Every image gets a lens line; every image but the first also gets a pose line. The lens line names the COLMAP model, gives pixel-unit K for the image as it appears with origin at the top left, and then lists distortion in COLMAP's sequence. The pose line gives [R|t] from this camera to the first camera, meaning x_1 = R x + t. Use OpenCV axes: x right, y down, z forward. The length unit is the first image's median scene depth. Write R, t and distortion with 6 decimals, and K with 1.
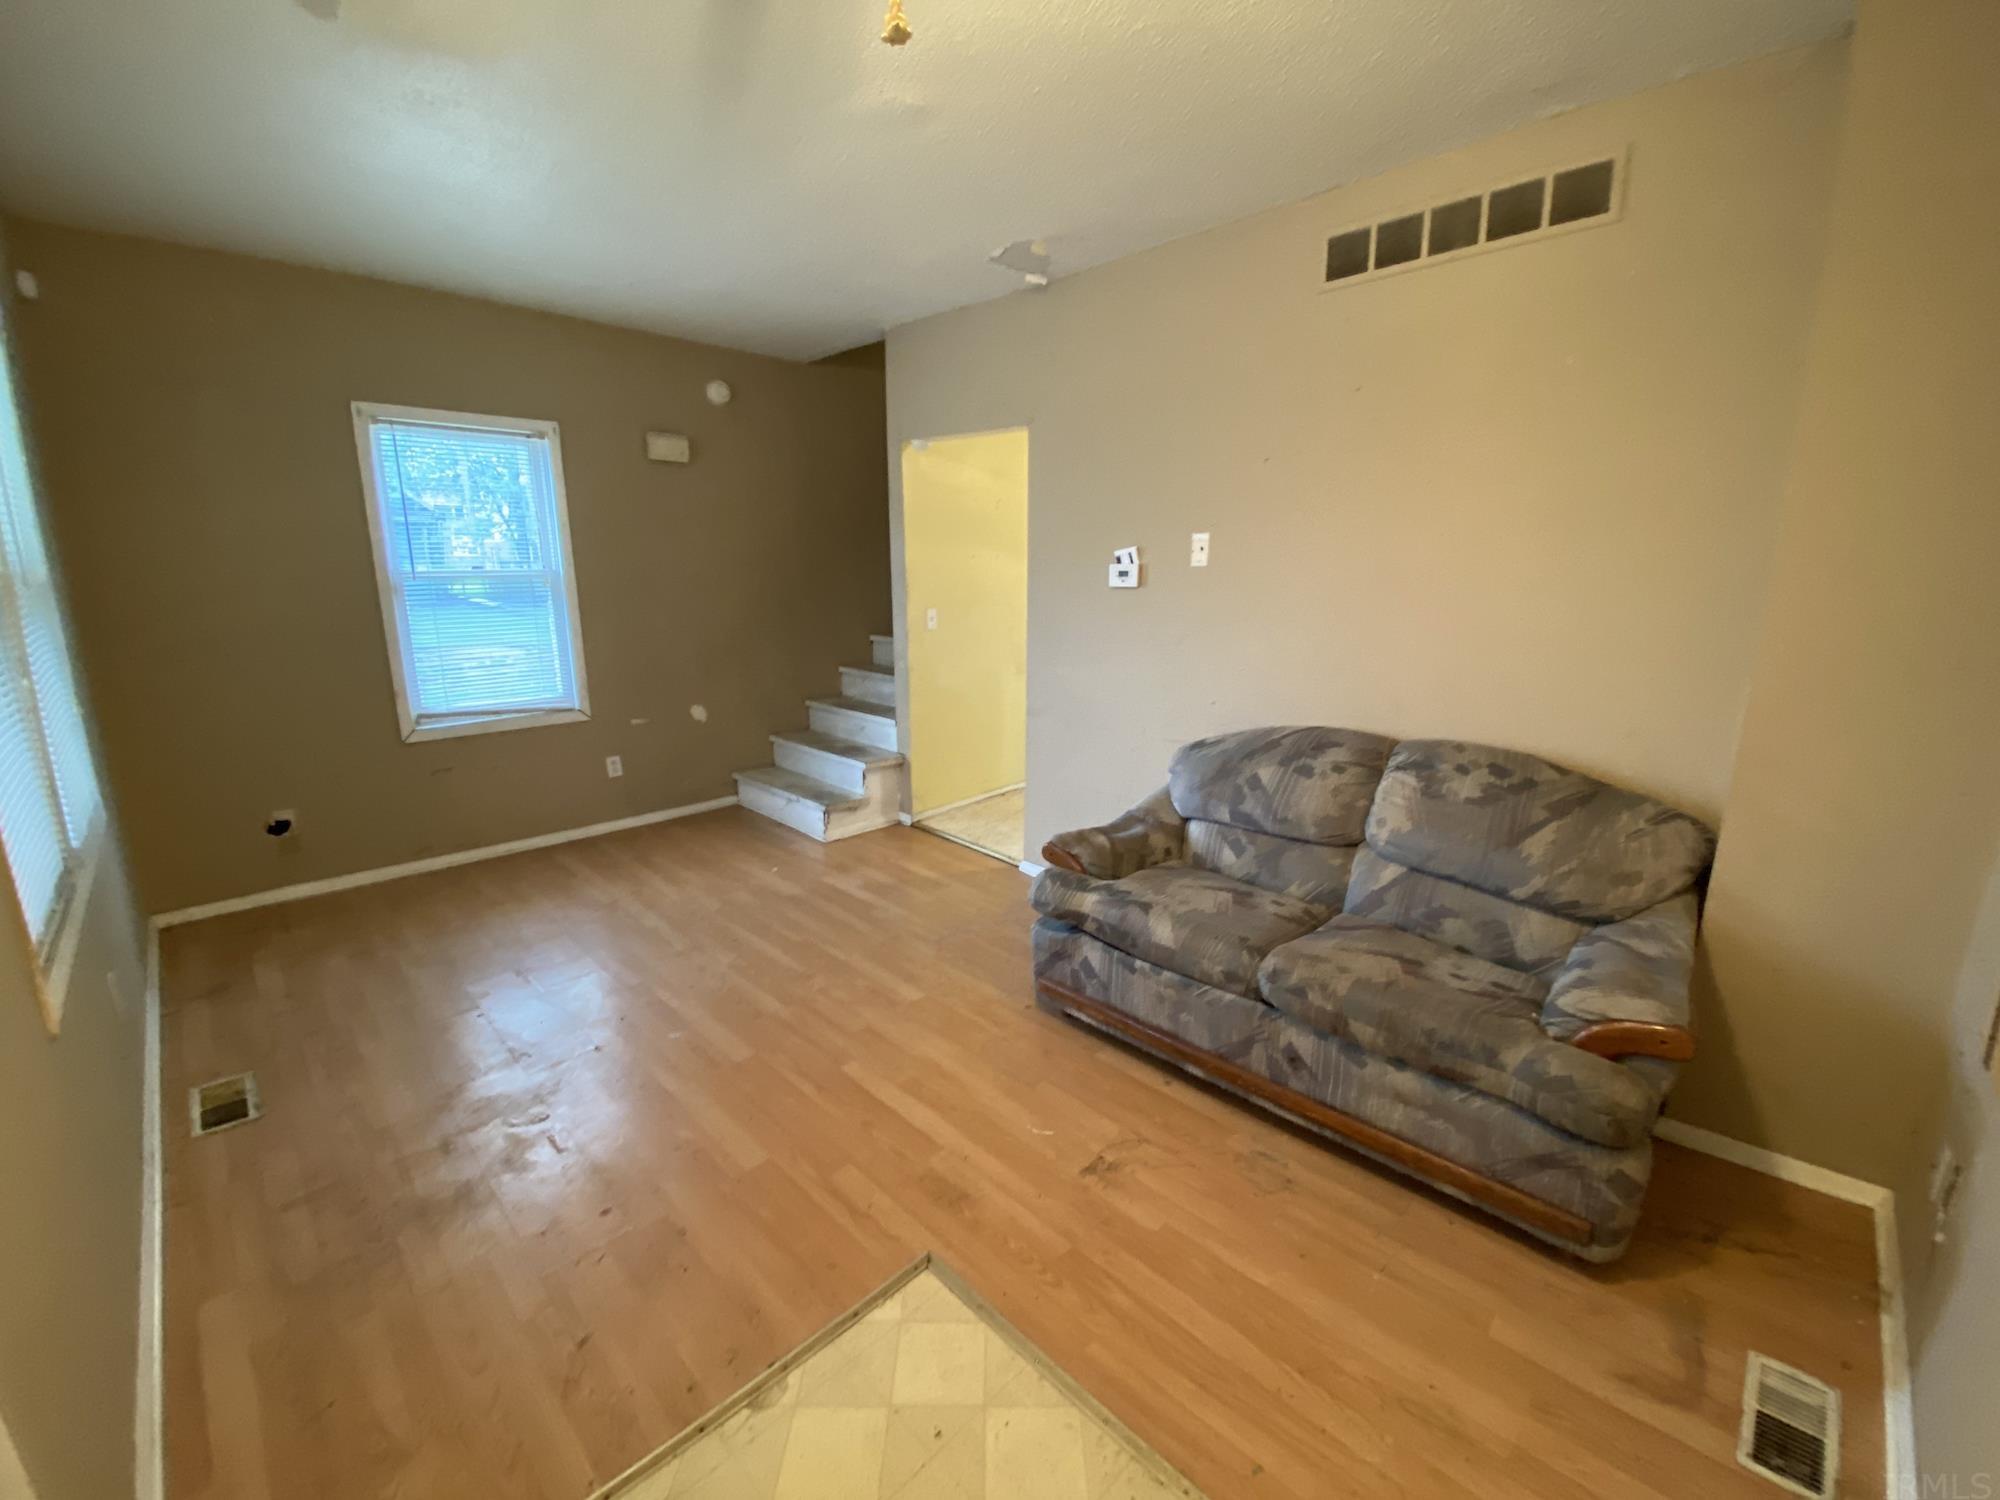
lens RADIAL K [[822.0, 0, 1000.0], [0, 822.0, 750.0], [0, 0, 1]] dist [0.000016, -0.000105]
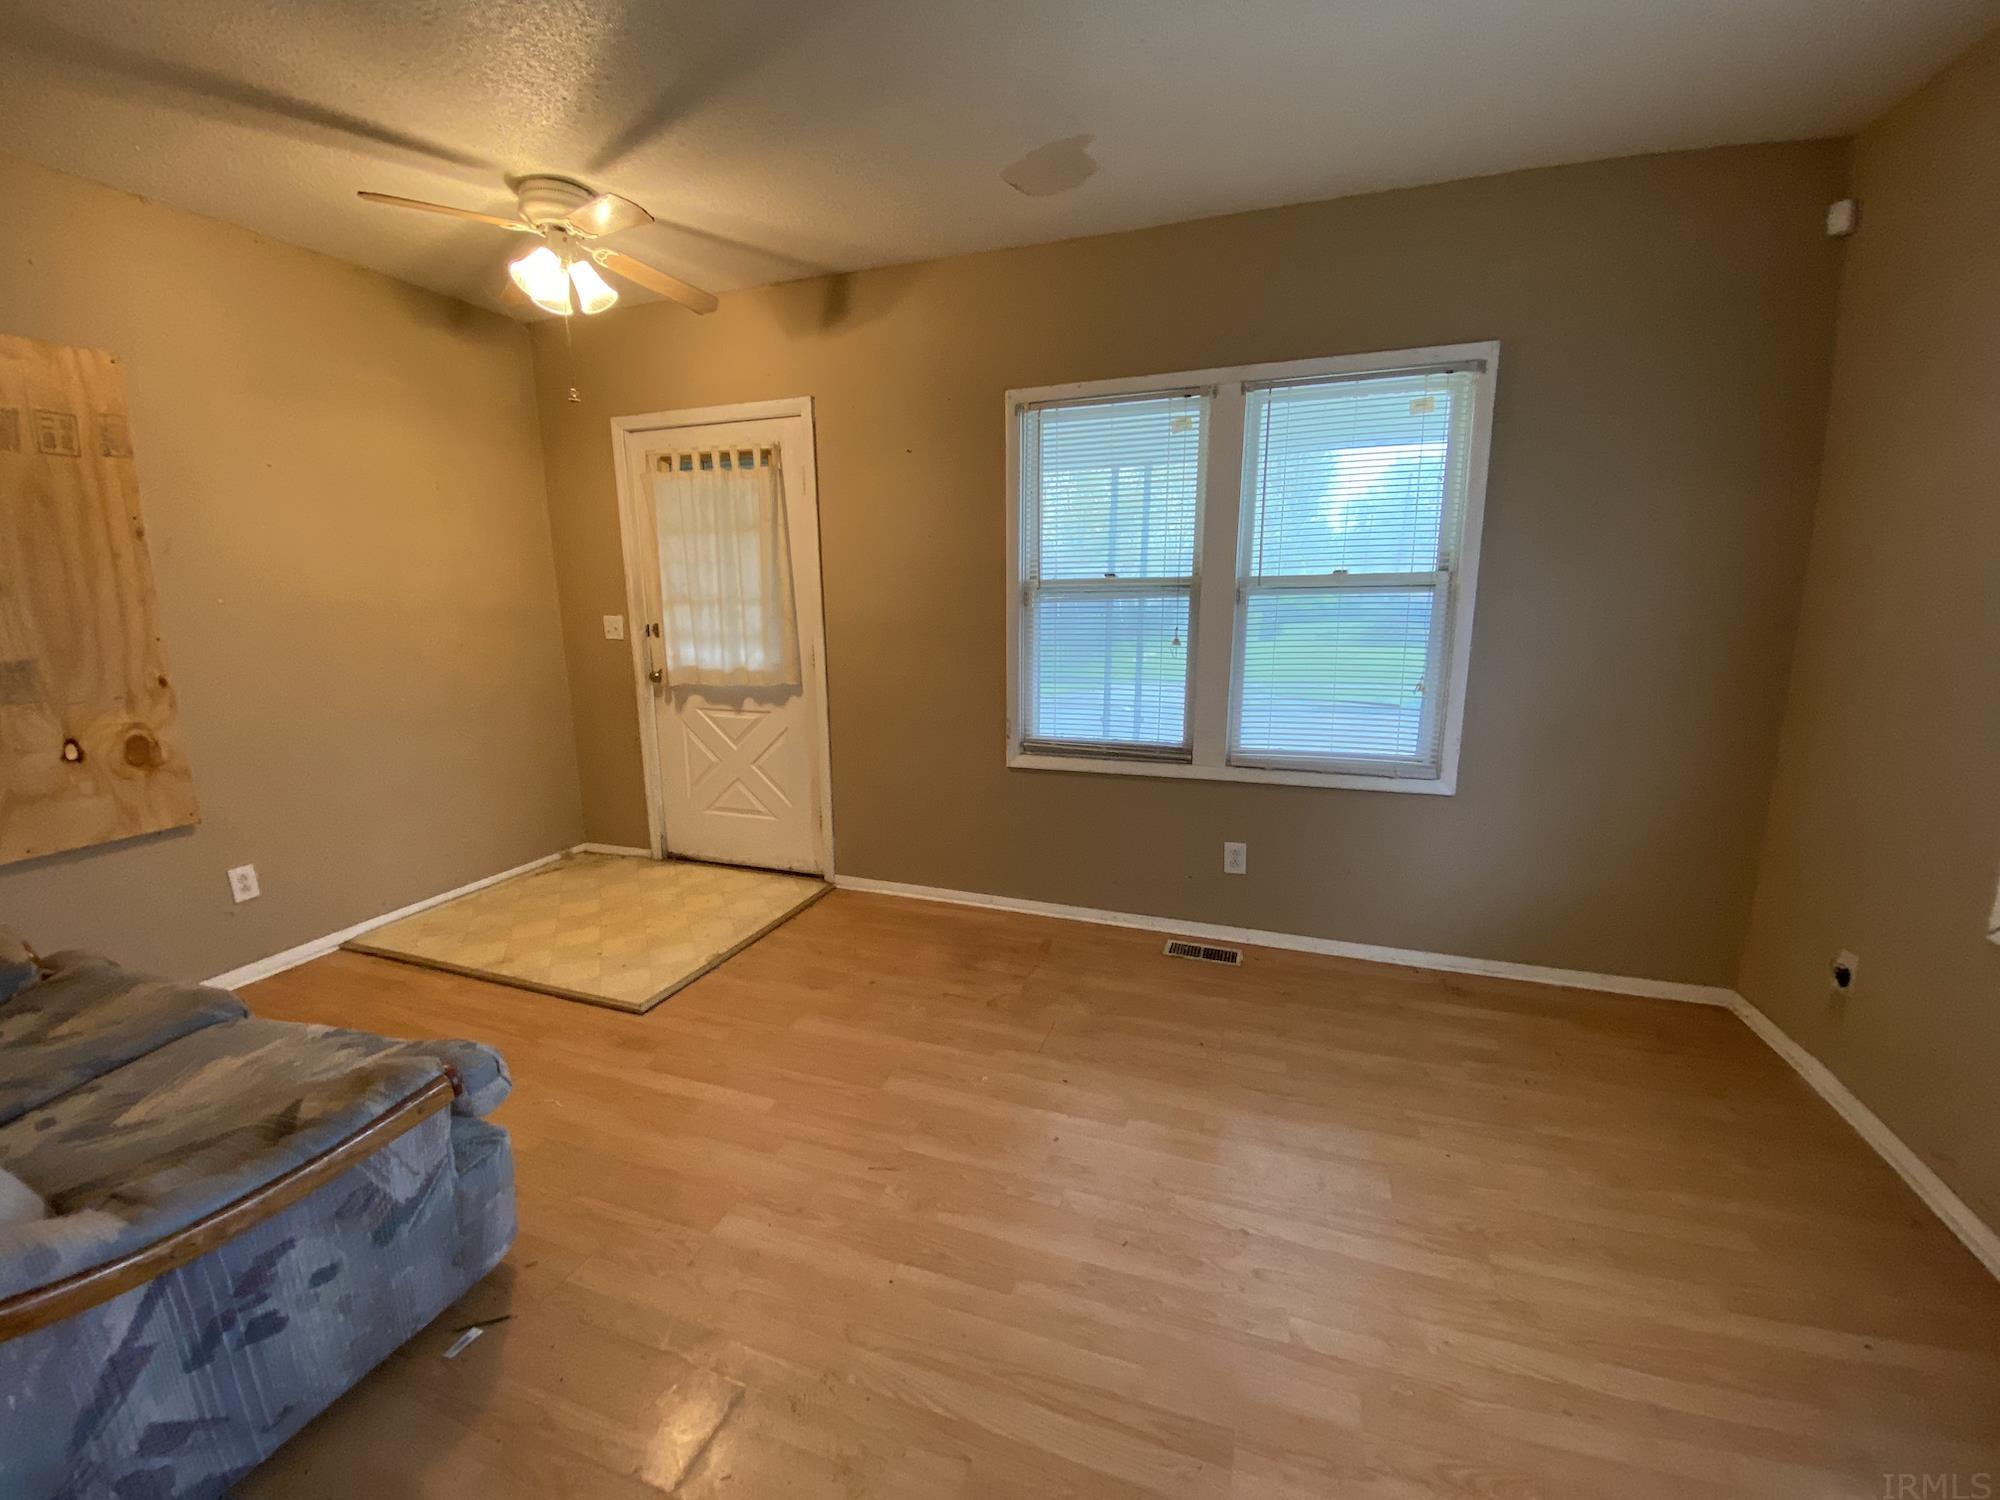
lens RADIAL K [[822.0, 0, 1000.0], [0, 822.0, 750.0], [0, 0, 1]] dist [0.000016, -0.000105]
pose [[-0.904632, 0.090473, -0.416481, -0.056927], [-0.084869, 0.919397, 0.384066, -0.296728], [0.417659, 0.382785, -0.824037, 1.401741]]
